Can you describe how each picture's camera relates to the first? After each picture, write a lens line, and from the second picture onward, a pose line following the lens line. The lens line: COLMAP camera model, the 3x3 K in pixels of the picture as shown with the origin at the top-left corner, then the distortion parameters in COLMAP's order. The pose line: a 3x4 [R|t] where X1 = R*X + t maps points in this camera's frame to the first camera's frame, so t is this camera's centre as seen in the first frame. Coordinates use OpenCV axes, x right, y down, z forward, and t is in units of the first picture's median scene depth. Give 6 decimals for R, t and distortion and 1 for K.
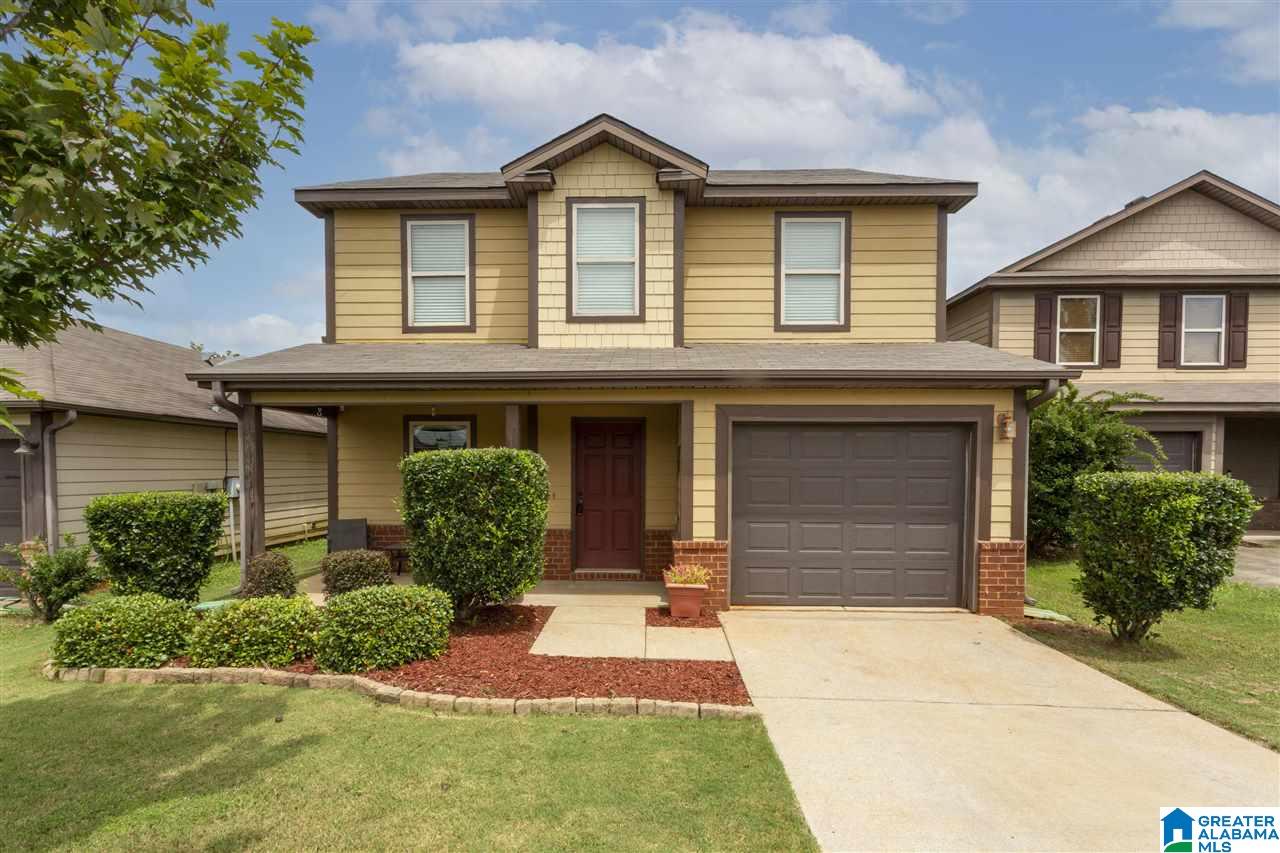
lens RADIAL K [[617.7, 0, 602.4], [0, 617.7, 491.0], [0, 0, 1]] dist [0.004145, 0.001966]
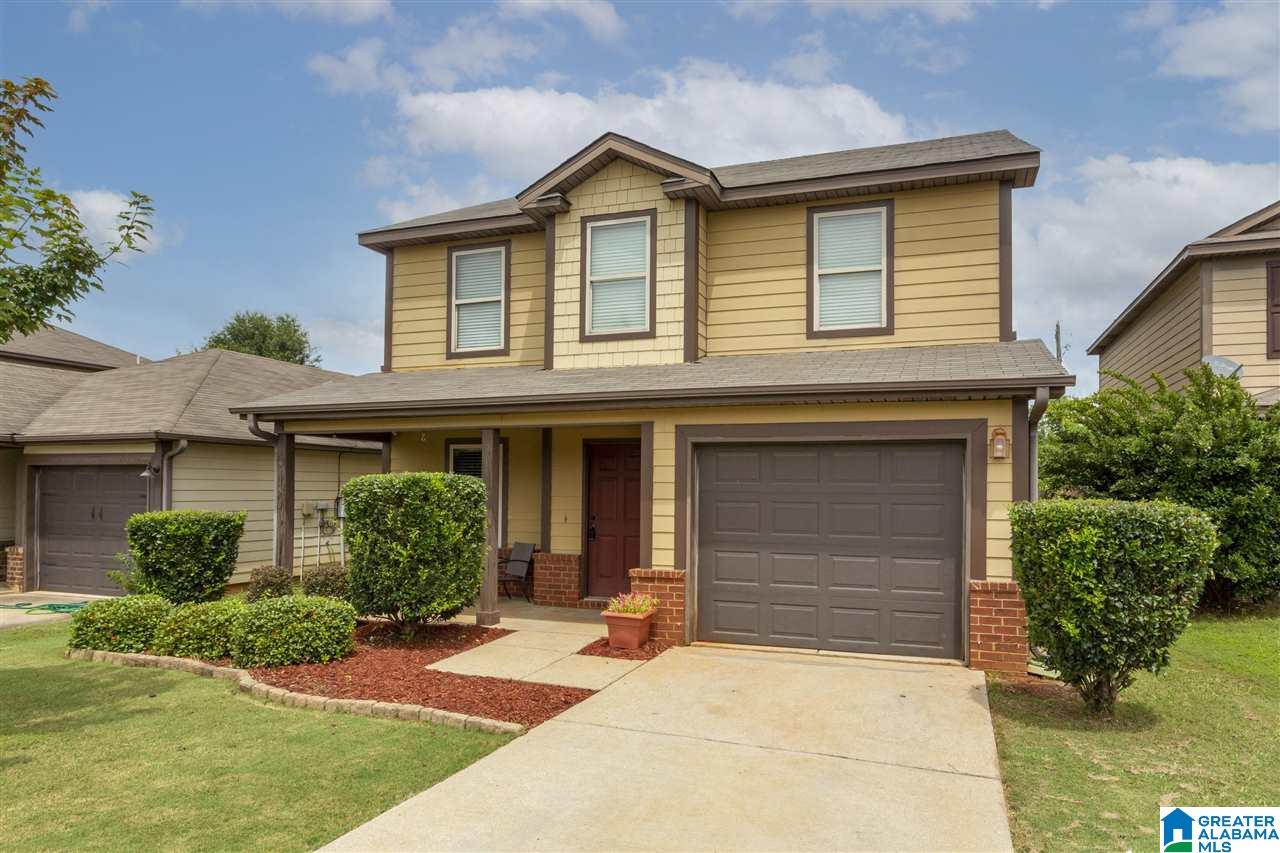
lens RADIAL K [[724.0, 0, 652.9], [0, 724.0, 477.7], [0, 0, 1]] dist [-0.000657, -0.000855]
pose [[0.960053, -0.000590, -0.279818, 0.376125], [-0.014494, 0.998550, -0.051836, -0.000935], [0.279443, 0.053821, 0.958653, -0.054794]]
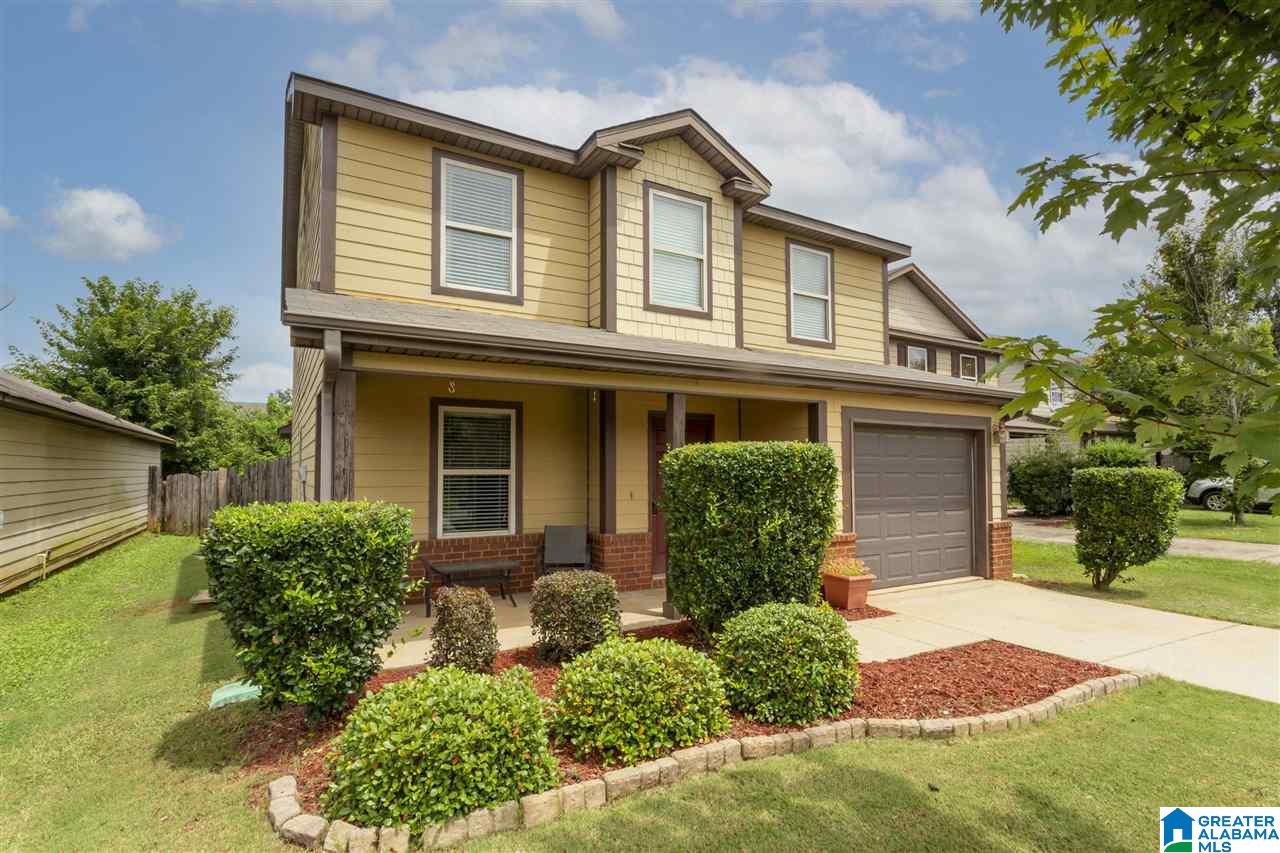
lens RADIAL K [[617.7, 0, 631.6], [0, 617.7, 448.1], [0, 0, 1]] dist [0.004145, 0.001966]
pose [[0.849017, 0.016218, 0.528116, -0.567439], [0.020452, 0.997771, -0.063520, -0.005017], [-0.527969, 0.064731, 0.846793, 0.234231]]
